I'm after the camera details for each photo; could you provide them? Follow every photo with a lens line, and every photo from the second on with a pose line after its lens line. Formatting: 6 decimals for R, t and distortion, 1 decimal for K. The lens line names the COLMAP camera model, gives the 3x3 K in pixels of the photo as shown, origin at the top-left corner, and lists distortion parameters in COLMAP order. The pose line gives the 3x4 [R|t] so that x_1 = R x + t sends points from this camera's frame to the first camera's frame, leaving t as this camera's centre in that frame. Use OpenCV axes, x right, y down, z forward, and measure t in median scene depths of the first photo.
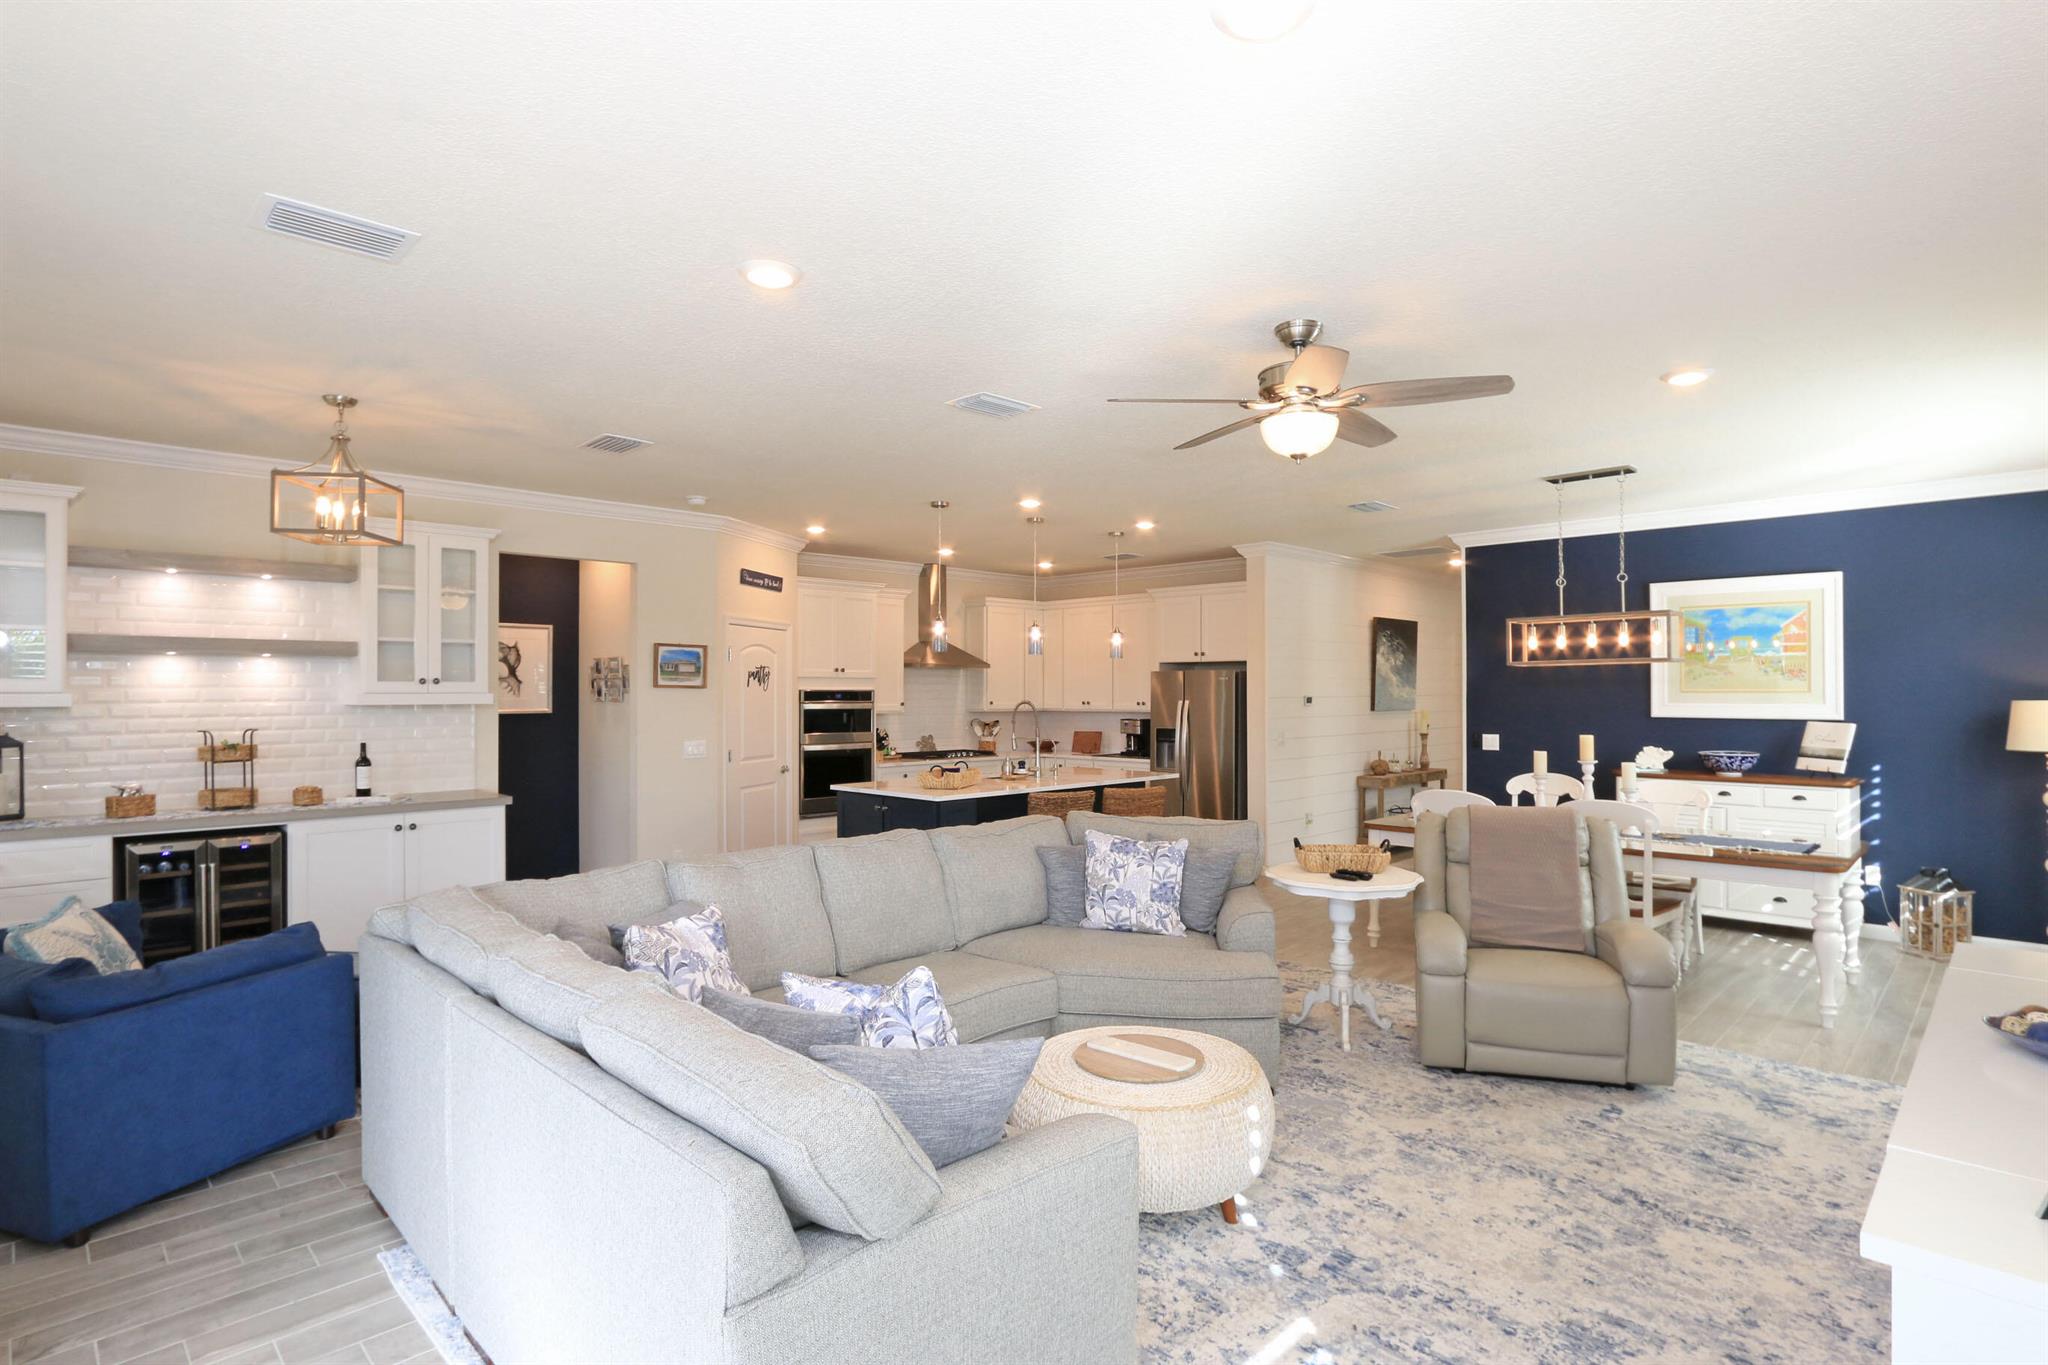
lens RADIAL K [[1033.5, 0, 1034.3], [0, 1033.5, 685.7], [0, 0, 1]] dist [-0.015369, 0.000360]
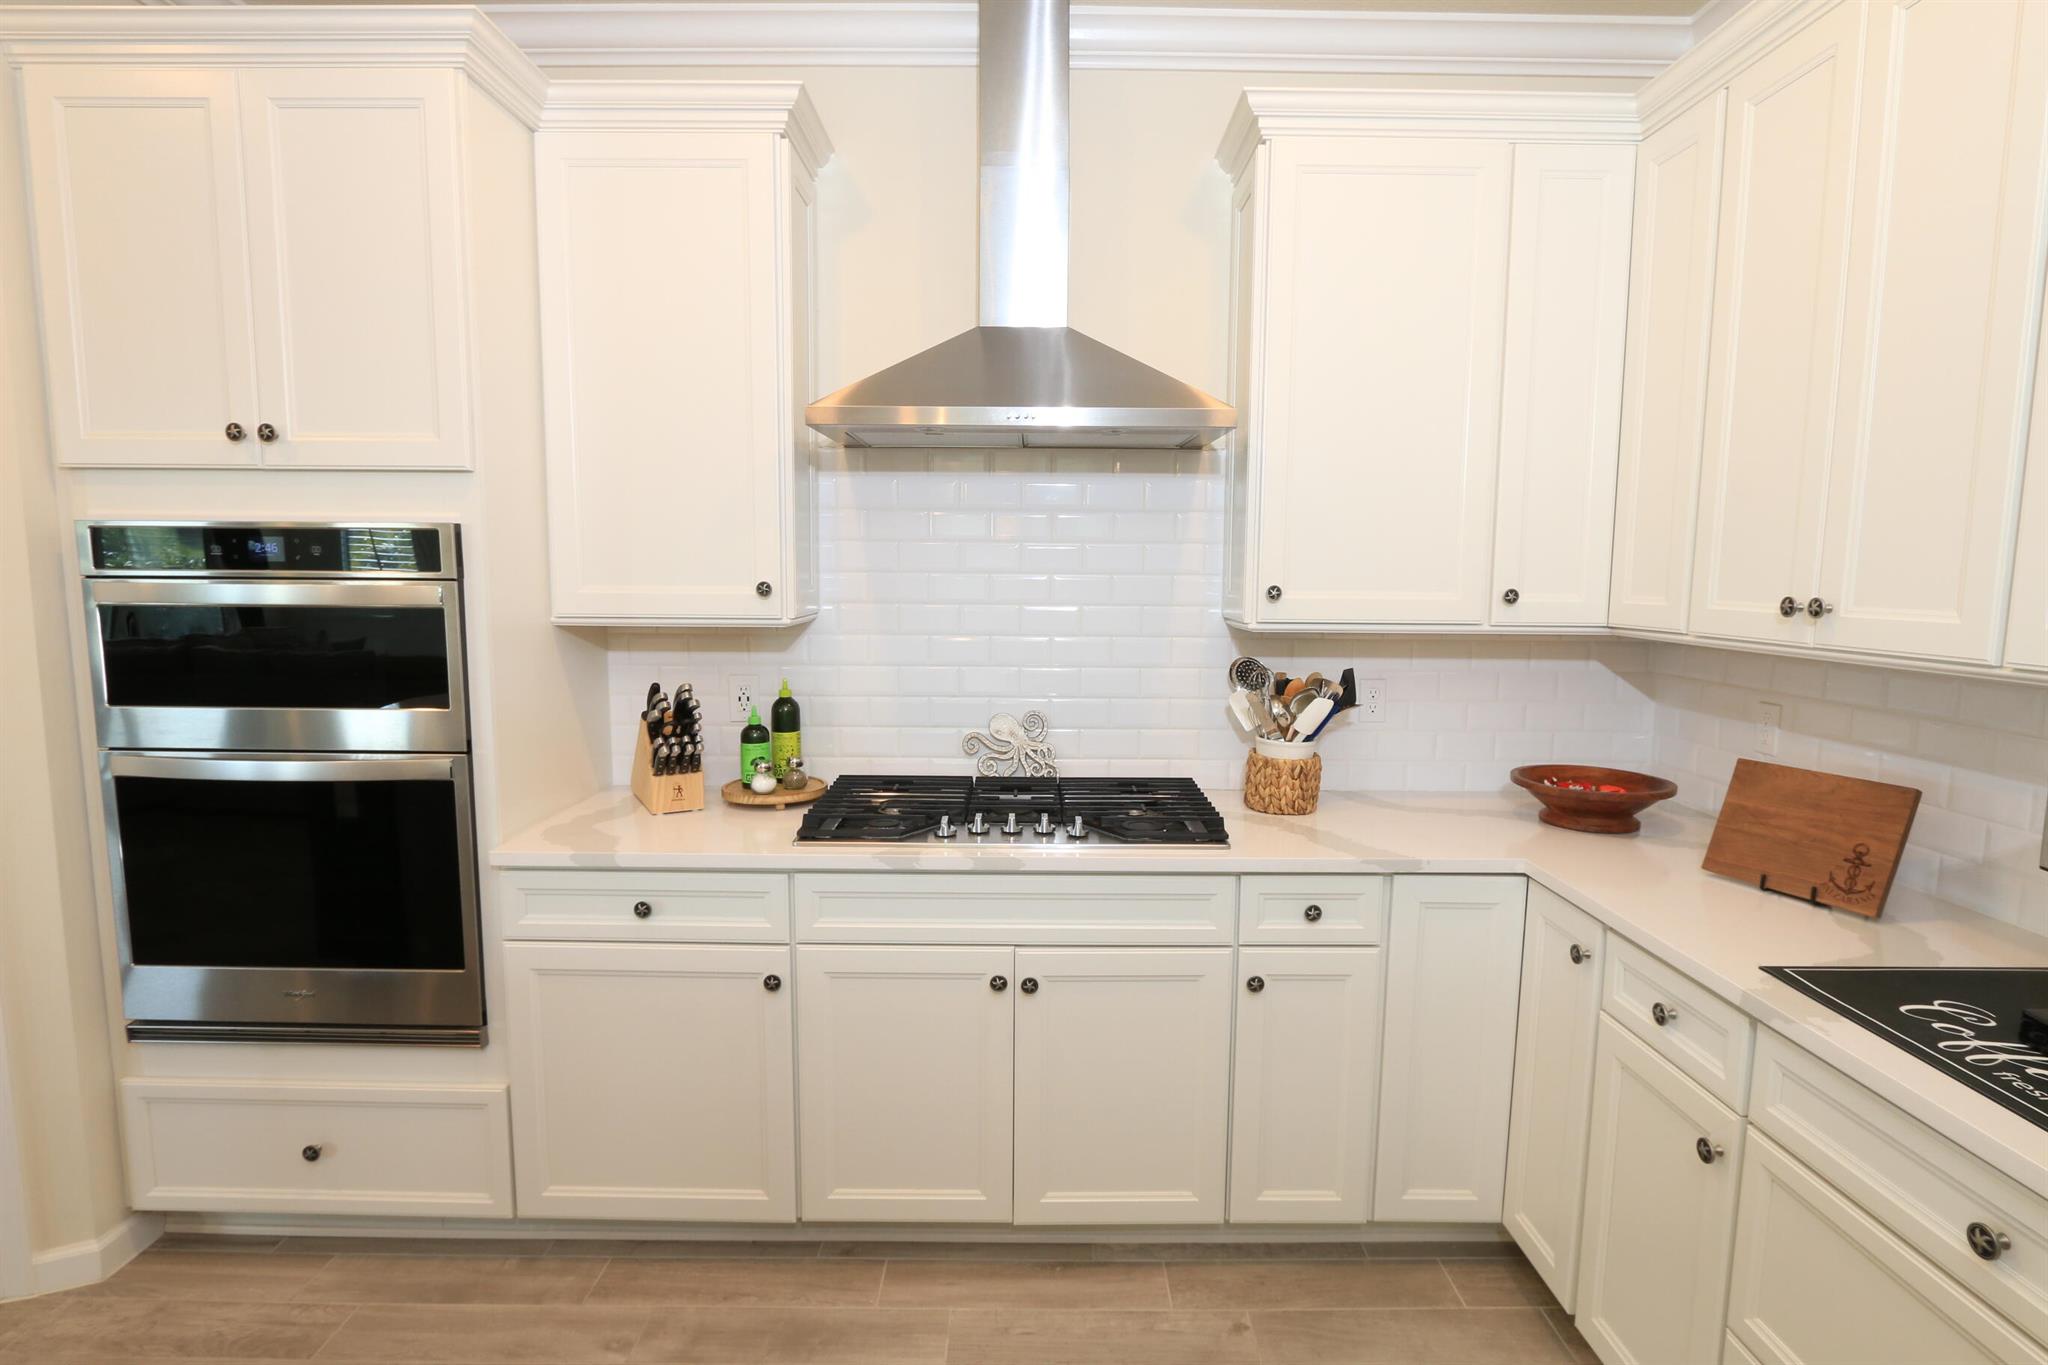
lens RADIAL K [[1033.5, 0, 1034.3], [0, 1033.5, 685.7], [0, 0, 1]] dist [-0.015369, 0.000360]
pose [[0.708487, 0.086169, -0.700444, 0.090201], [-0.005549, 0.993167, 0.116567, 0.012380], [0.705702, -0.078700, 0.704124, 0.923402]]
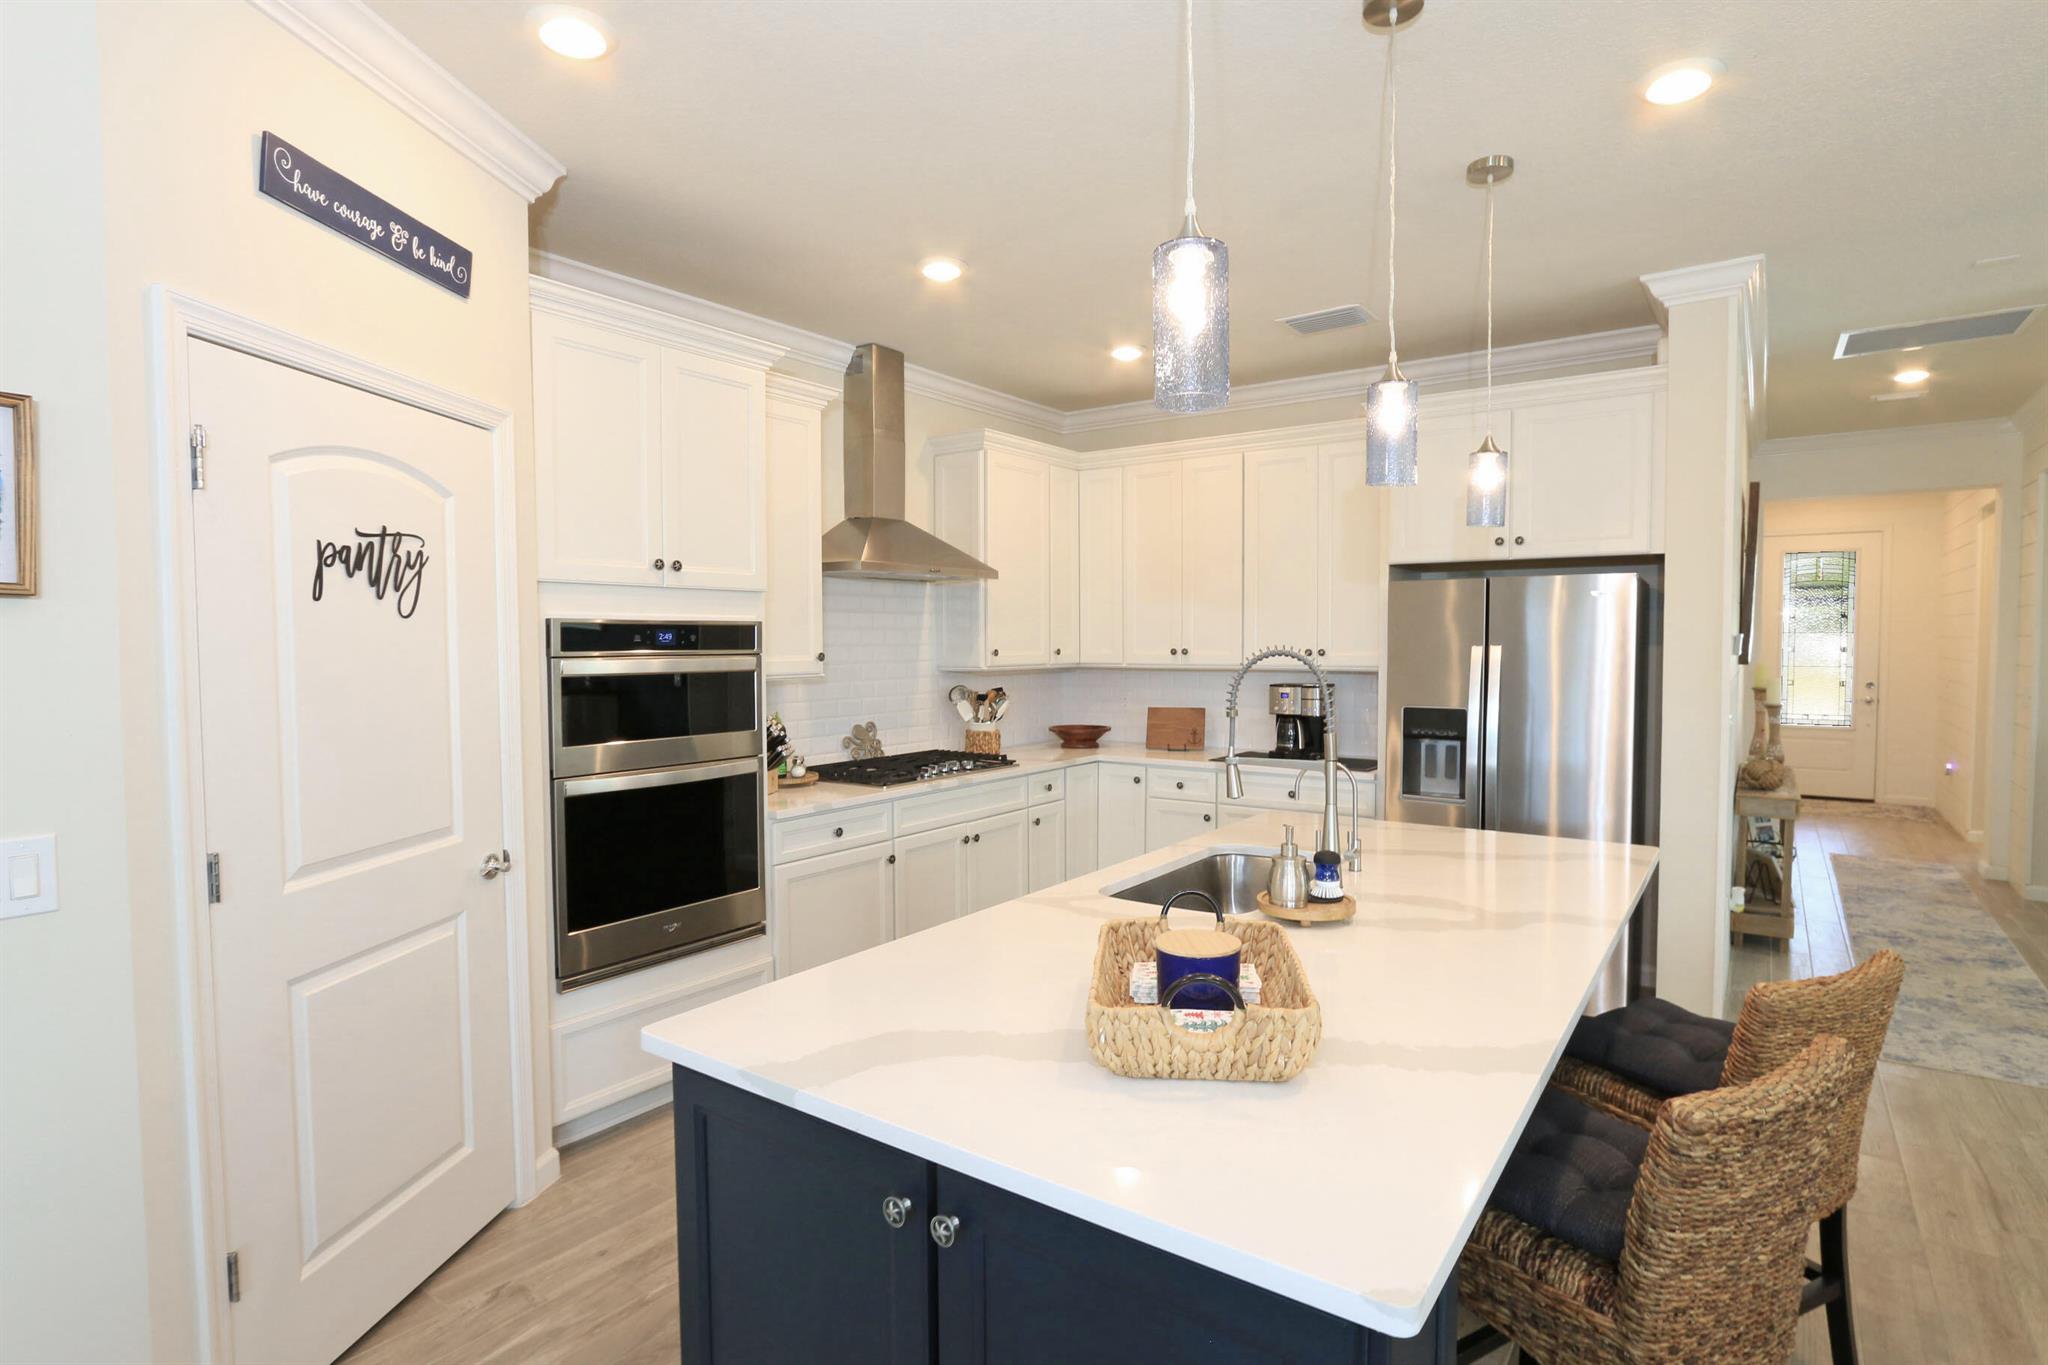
lens RADIAL K [[1033.5, 0, 1034.3], [0, 1033.5, 685.7], [0, 0, 1]] dist [-0.015369, 0.000360]
pose [[0.987176, -0.010042, 0.159318, -0.115098], [0.001816, 0.998661, 0.051699, 0.008236], [-0.159624, -0.050747, 0.985873, 0.597734]]
